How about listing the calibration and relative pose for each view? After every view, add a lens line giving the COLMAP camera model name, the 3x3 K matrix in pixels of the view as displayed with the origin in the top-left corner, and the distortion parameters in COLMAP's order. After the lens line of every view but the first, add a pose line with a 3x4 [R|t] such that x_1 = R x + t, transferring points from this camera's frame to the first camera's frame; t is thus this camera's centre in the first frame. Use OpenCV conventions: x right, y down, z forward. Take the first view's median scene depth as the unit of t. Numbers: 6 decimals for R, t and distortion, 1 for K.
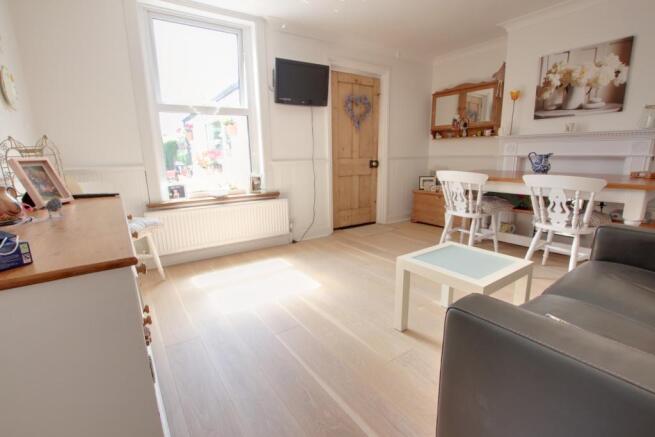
lens RADIAL K [[300.2, 0, 327.5], [0, 300.2, 218.5], [0, 0, 1]] dist [-0.034210, 0.000367]
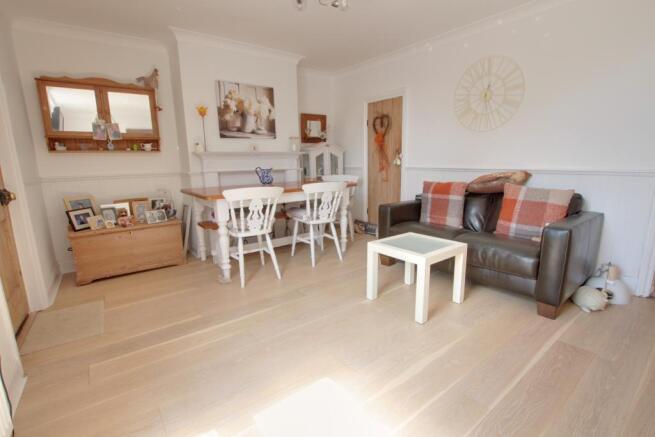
lens RADIAL K [[320.6, 0, 328.6], [0, 320.6, 206.8], [0, 0, 1]] dist [-0.022931, -0.000153]
pose [[-0.056783, -0.099458, 0.993420, -0.511271], [0.240045, 0.964477, 0.110281, -0.143130], [-0.969100, 0.244728, -0.030892, 0.778315]]
